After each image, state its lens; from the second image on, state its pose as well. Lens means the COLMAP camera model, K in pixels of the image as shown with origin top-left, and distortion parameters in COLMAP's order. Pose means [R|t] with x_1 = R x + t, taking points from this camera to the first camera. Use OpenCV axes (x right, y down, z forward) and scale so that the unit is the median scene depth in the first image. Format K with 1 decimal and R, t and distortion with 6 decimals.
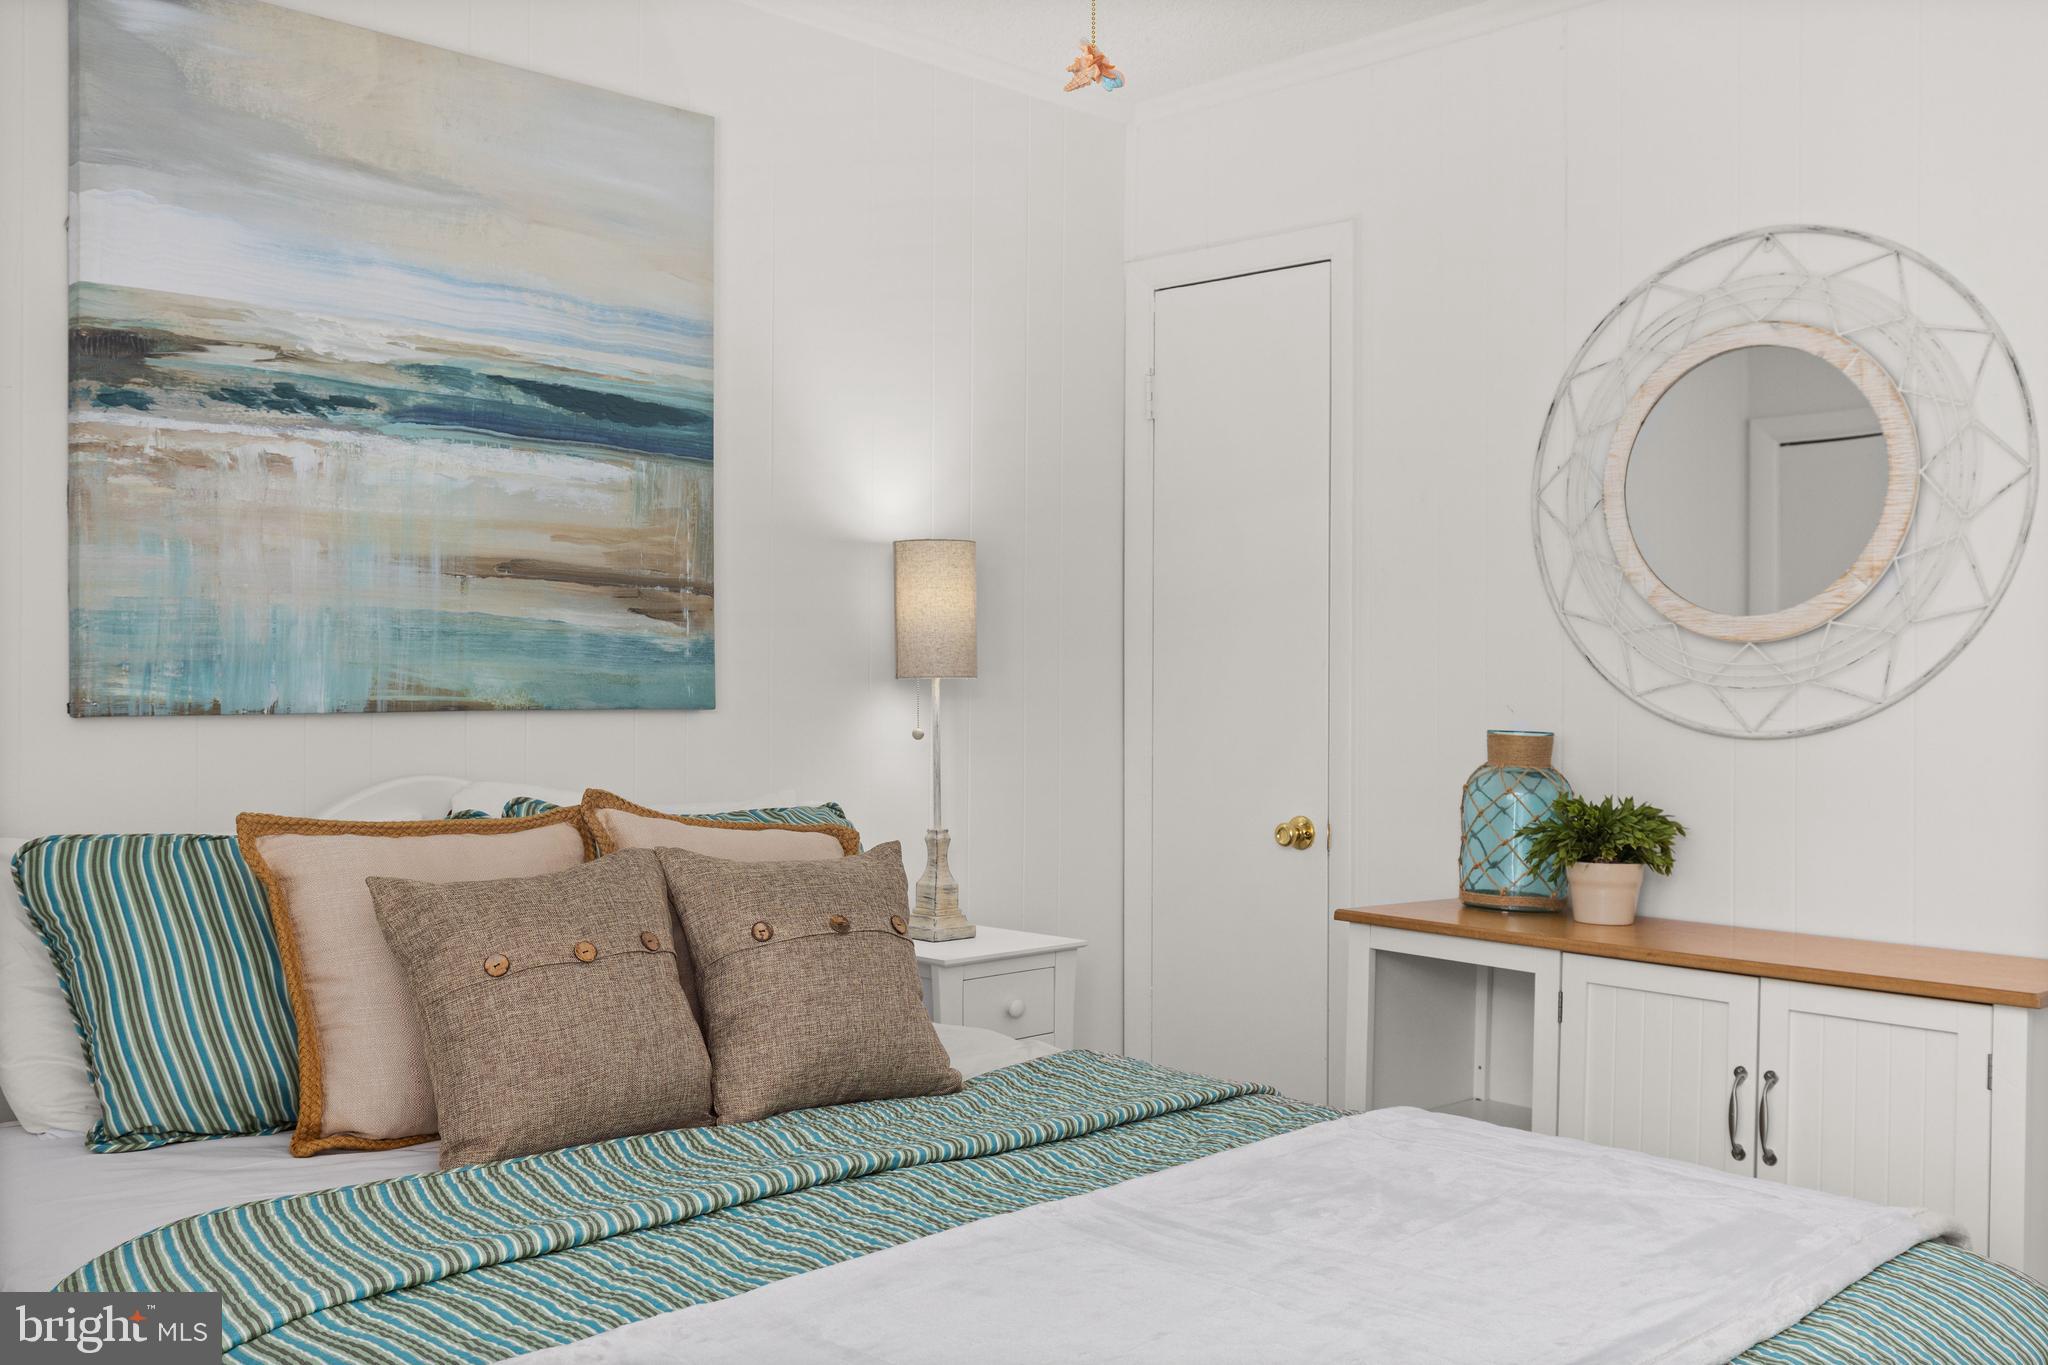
lens RADIAL K [[1837.5, 0, 1008.4], [0, 1837.5, 679.4], [0, 0, 1]] dist [0.005613, 0.000659]
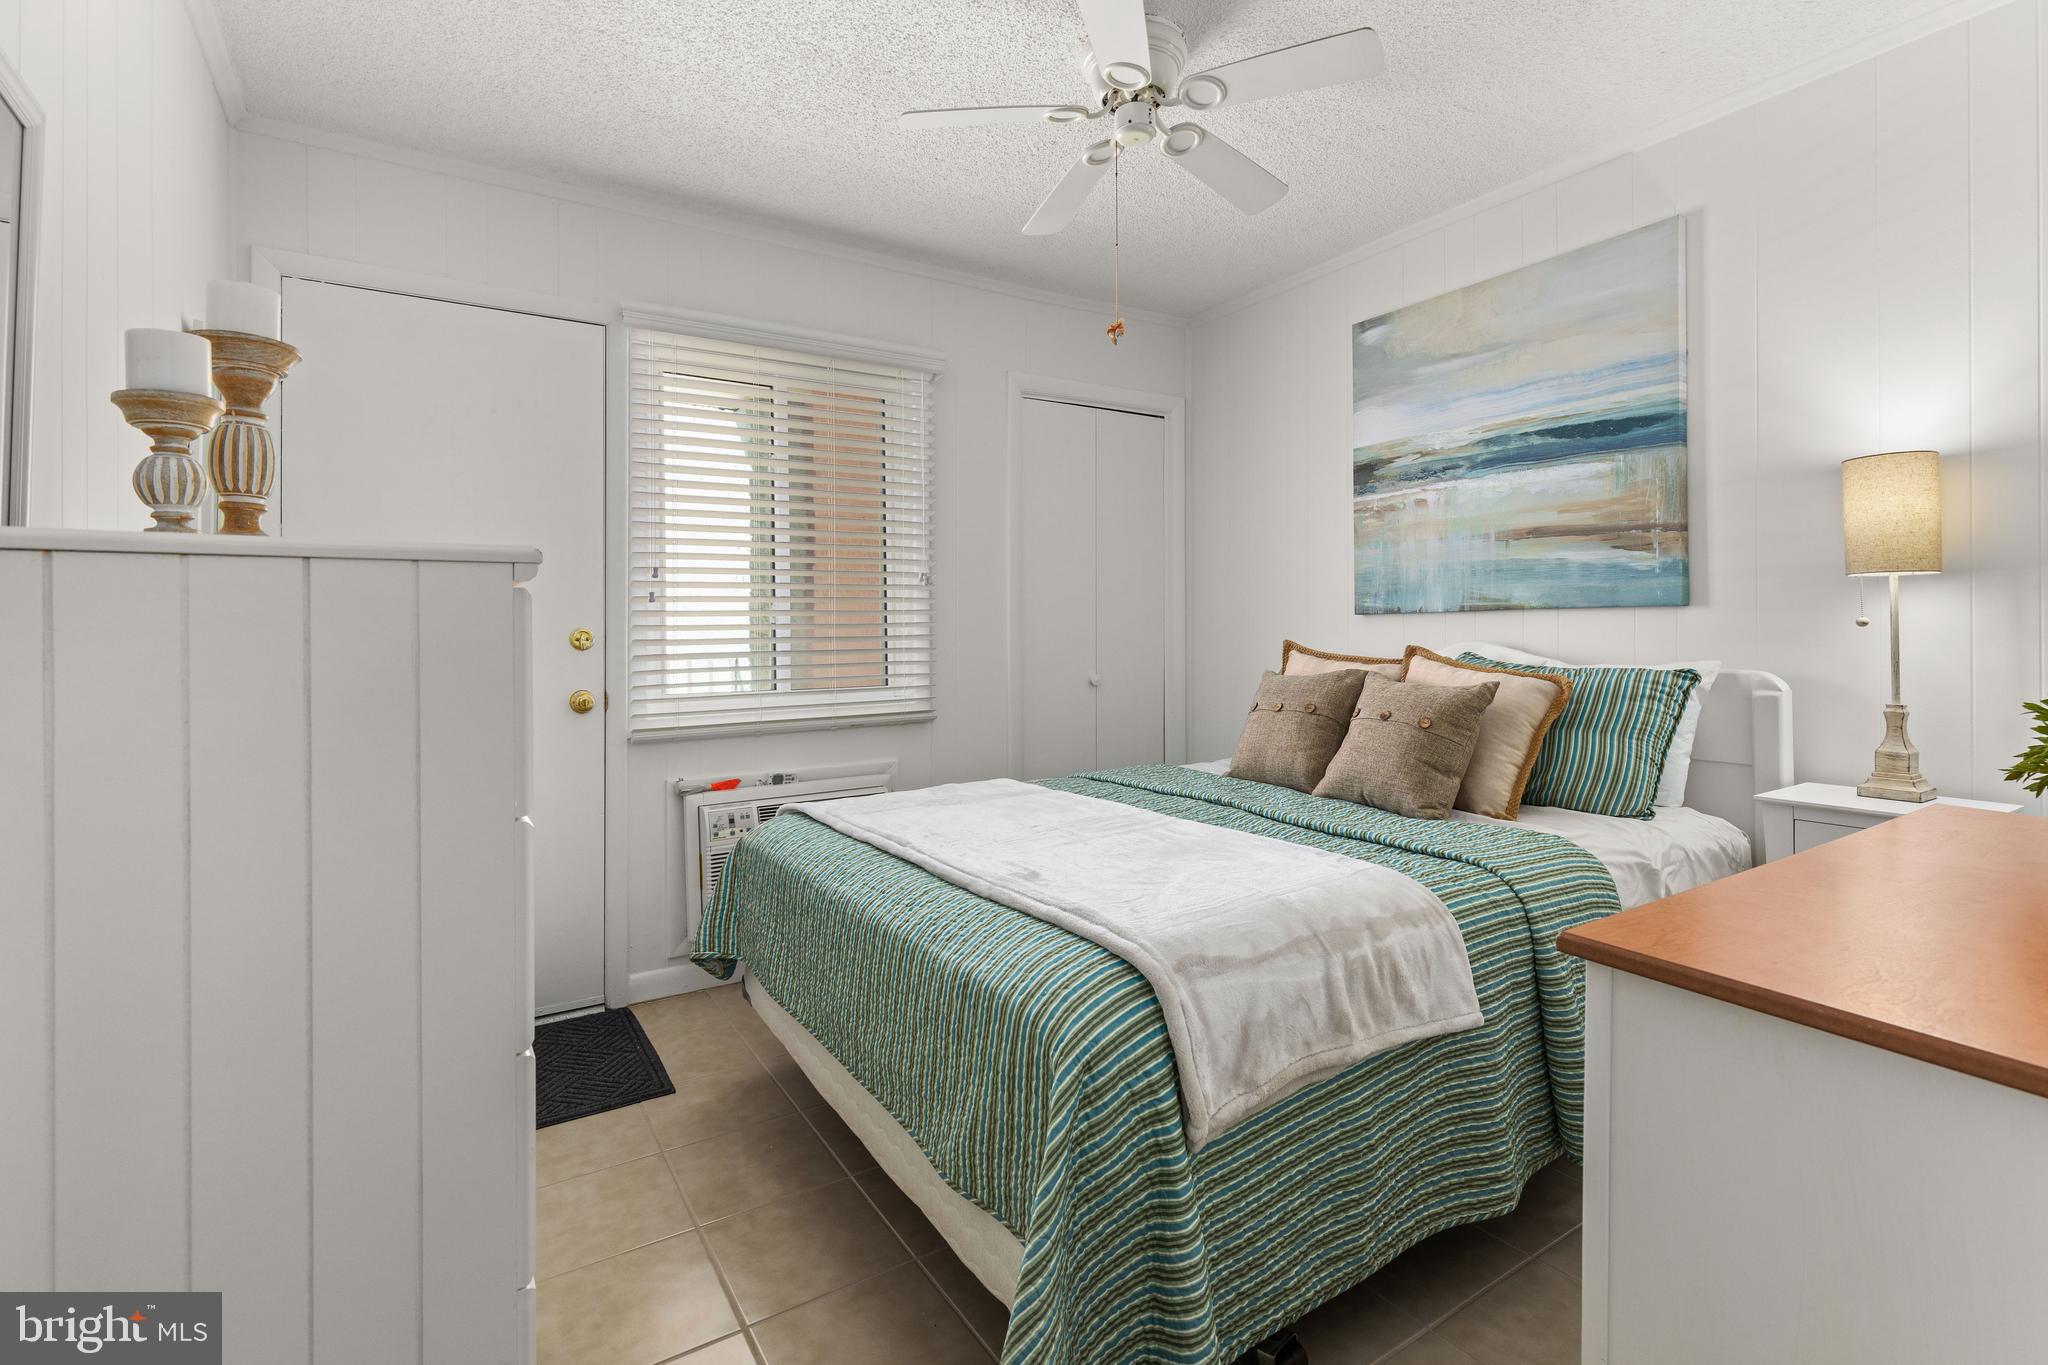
lens RADIAL K [[928.0, 0, 1024.6], [0, 928.0, 635.9], [0, 0, 1]] dist [0.007260, -0.002090]
pose [[-0.197952, 0.005765, -0.980195, 0.797870], [0.011259, 0.999930, 0.003607, 0.036888], [0.980147, -0.010321, -0.198003, 0.708973]]
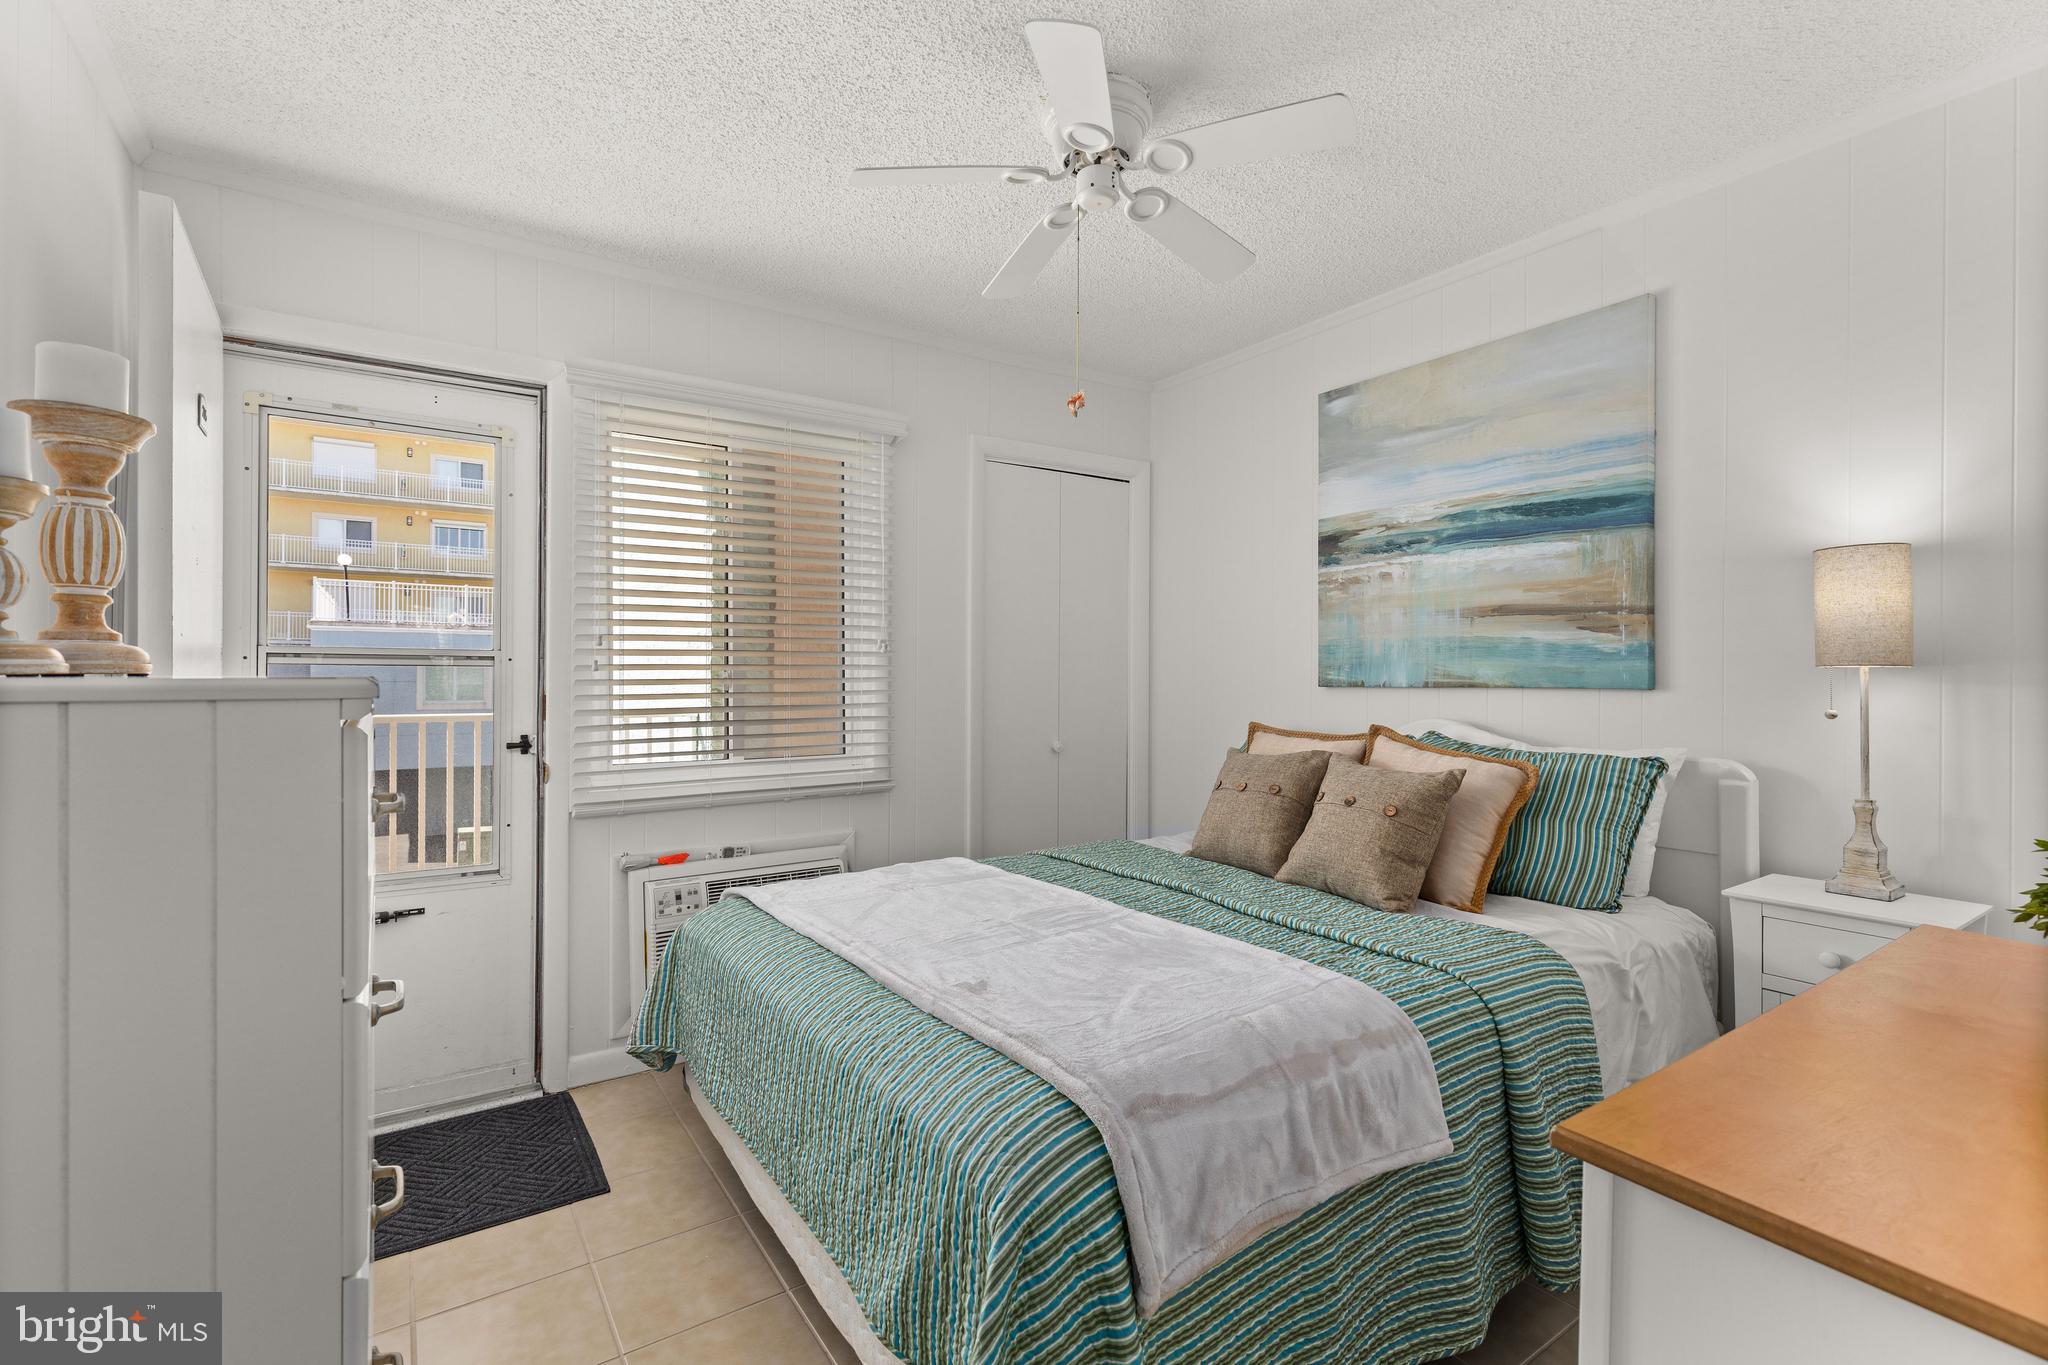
lens RADIAL K [[928.0, 0, 1023.2], [0, 928.0, 678.4], [0, 0, 1]] dist [0.007260, -0.002090]
pose [[-0.162873, -0.002713, -0.986643, 0.761960], [0.000882, 0.999995, -0.002896, 0.010179], [0.986647, -0.001342, -0.162870, 0.711699]]
